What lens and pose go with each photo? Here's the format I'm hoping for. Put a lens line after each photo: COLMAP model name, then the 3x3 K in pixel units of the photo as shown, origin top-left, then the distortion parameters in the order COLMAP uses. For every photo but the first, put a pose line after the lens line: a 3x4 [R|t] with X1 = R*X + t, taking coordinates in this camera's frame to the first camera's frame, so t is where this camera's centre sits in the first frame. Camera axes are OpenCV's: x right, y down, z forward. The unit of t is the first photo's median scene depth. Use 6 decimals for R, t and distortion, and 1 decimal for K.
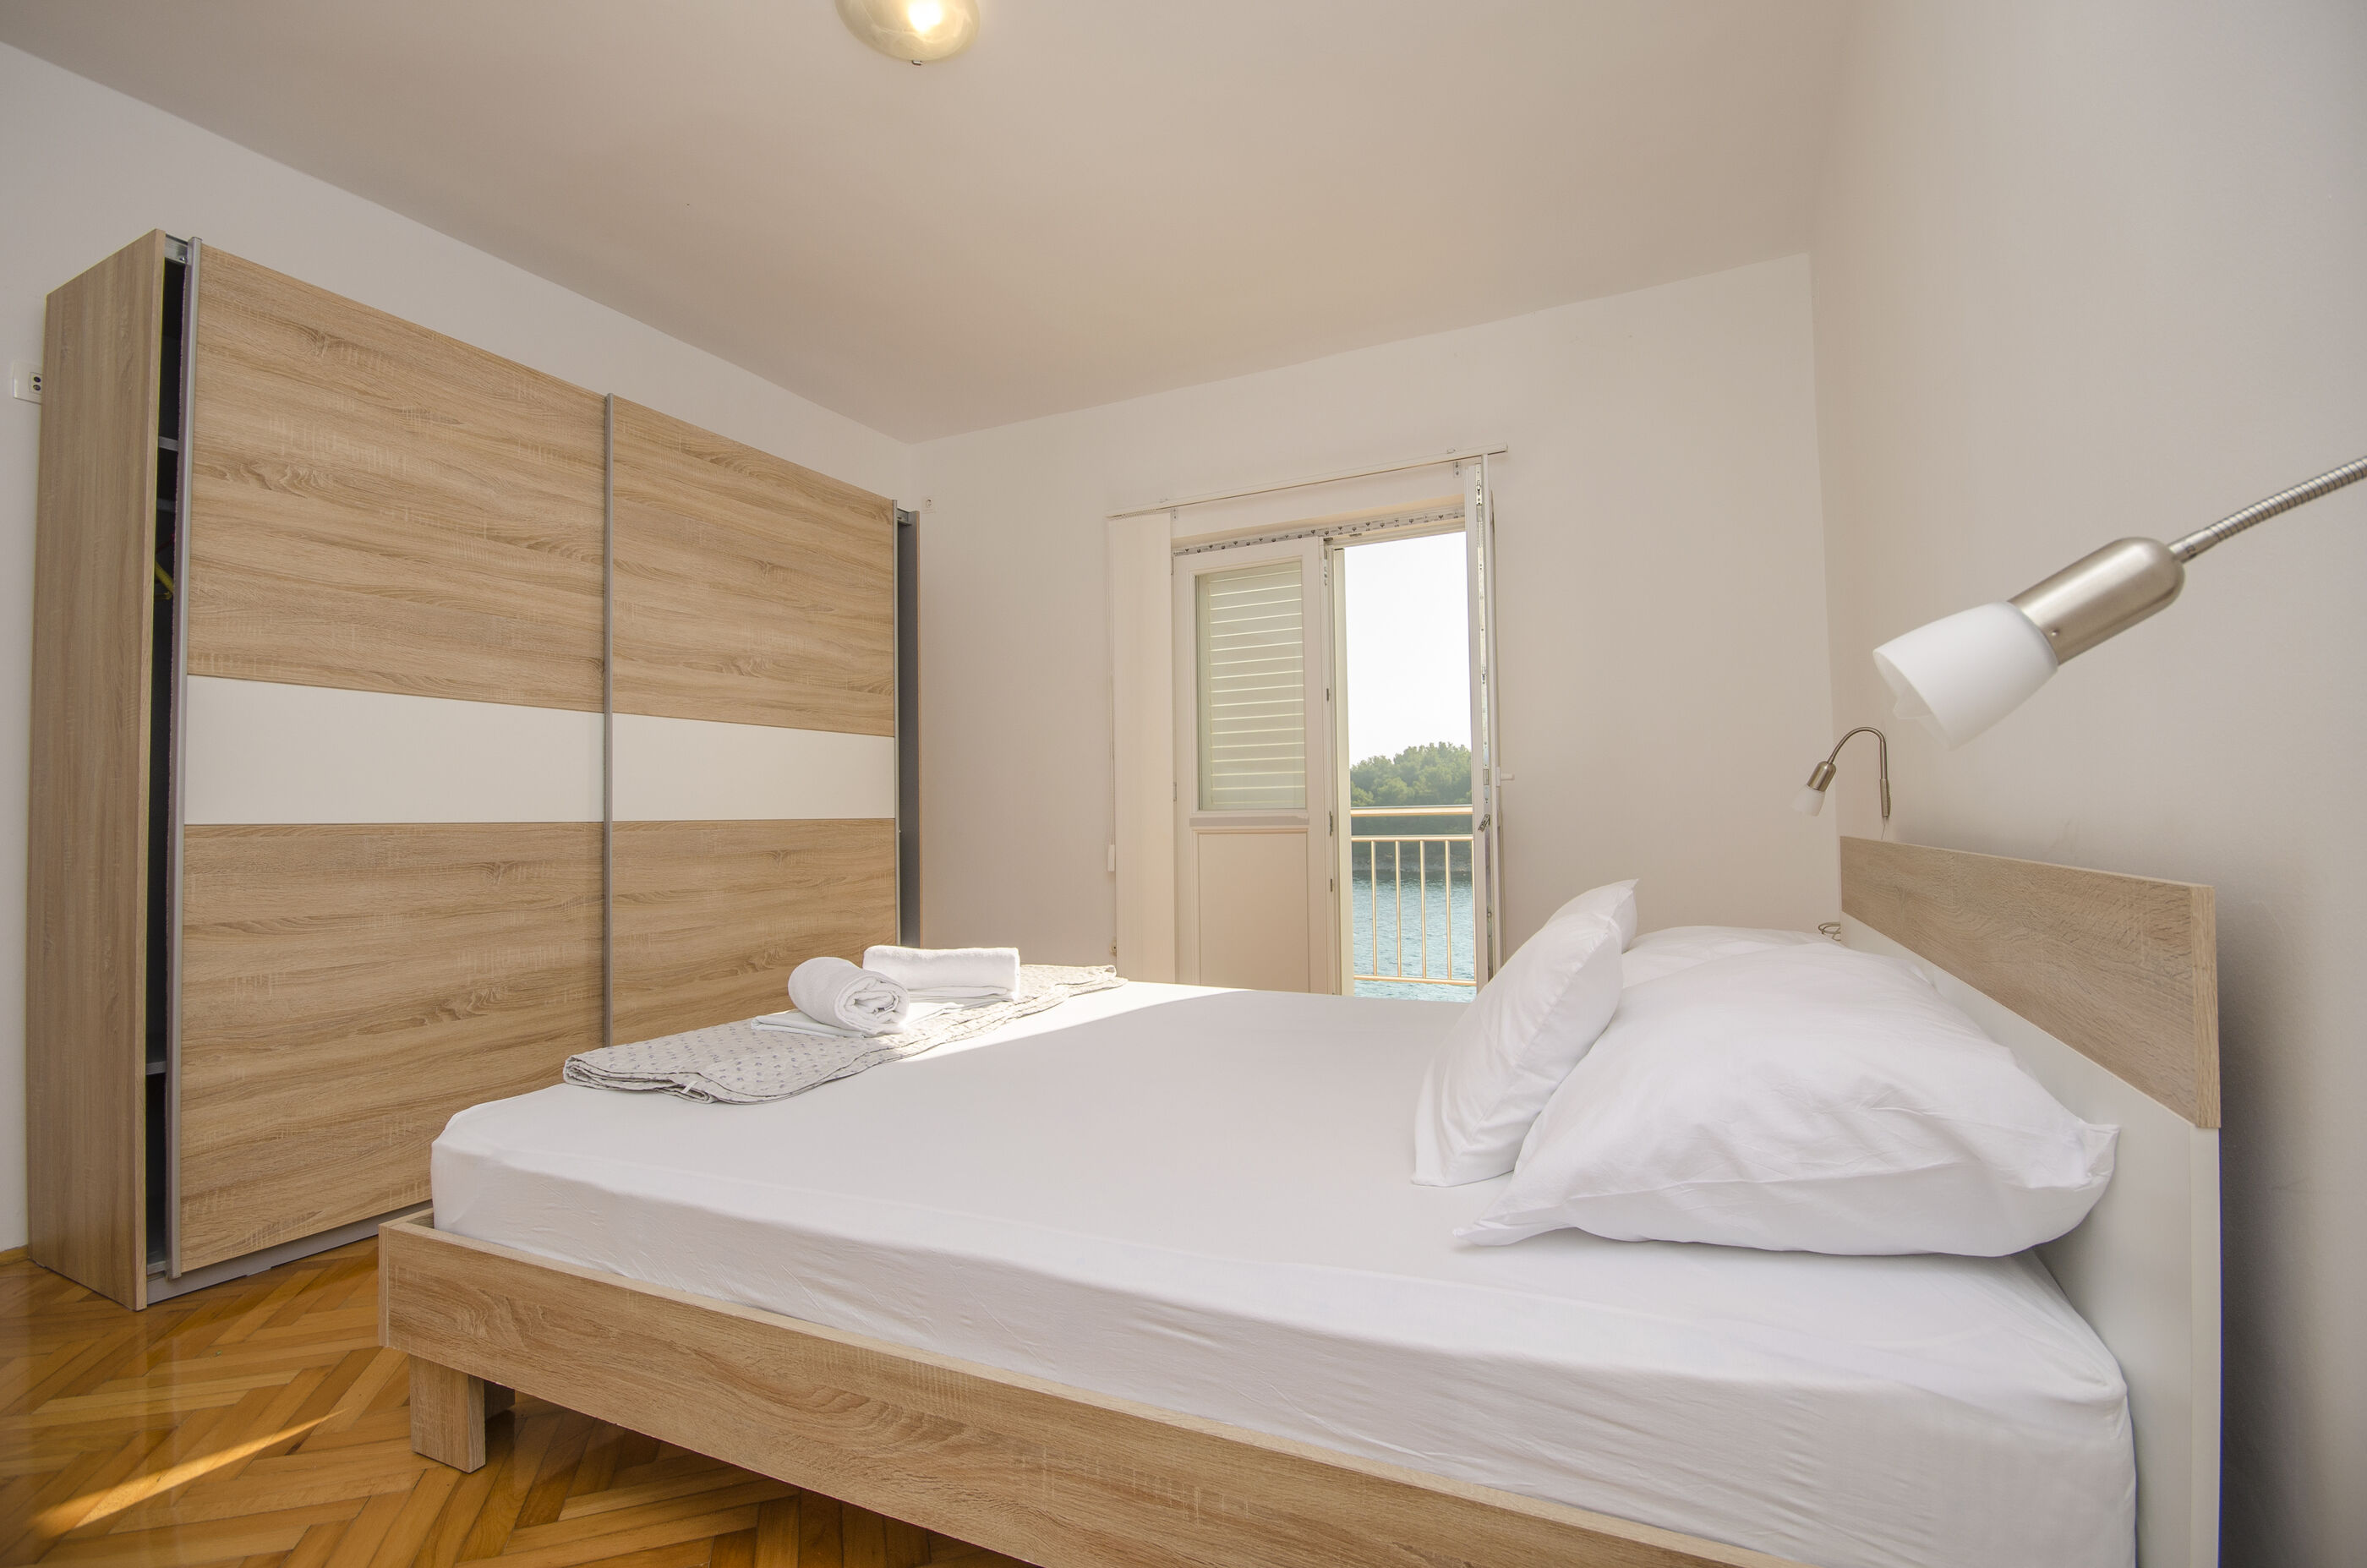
lens RADIAL K [[977.9, 0, 1183.5], [0, 977.9, 784.0], [0, 0, 1]] dist [-0.025320, -0.000179]
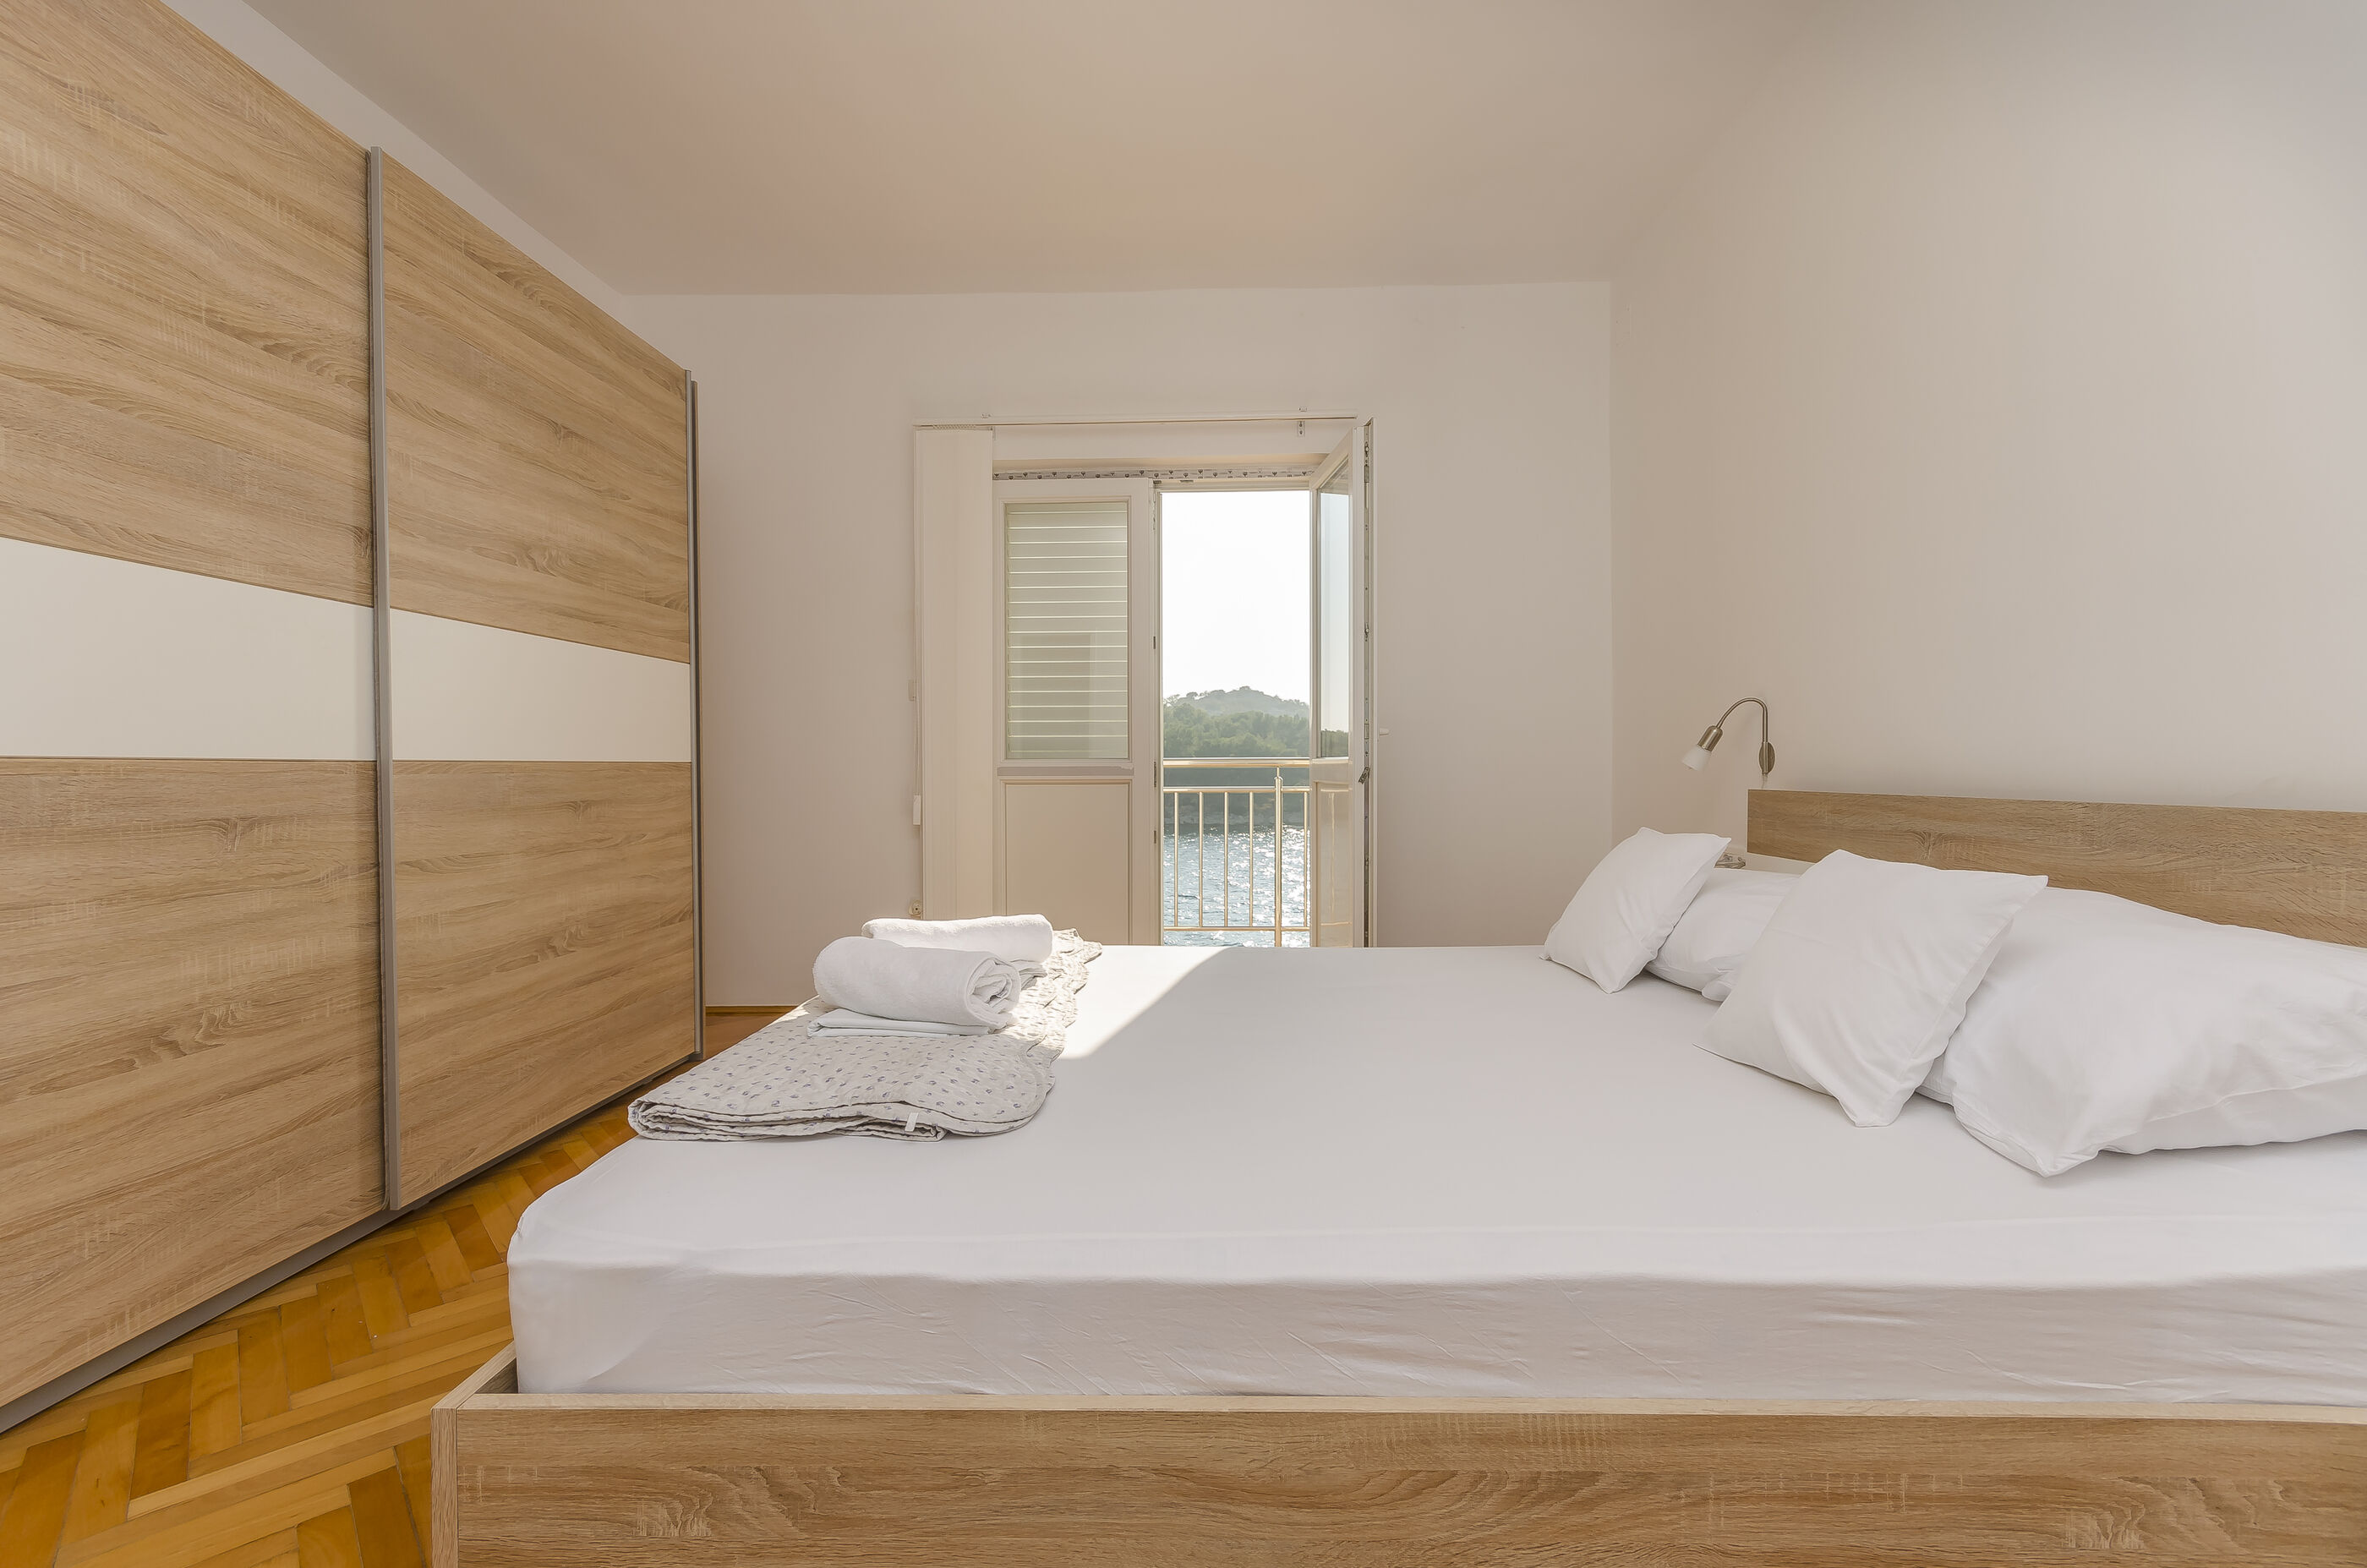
lens RADIAL K [[970.6, 0, 1183.5], [0, 970.6, 784.0], [0, 0, 1]] dist [-0.018908, 0.002311]
pose [[0.931913, 0.007473, 0.362606, -0.322867], [-0.025339, 0.998686, 0.044541, 0.010466], [-0.361797, -0.050696, 0.930878, 0.138267]]
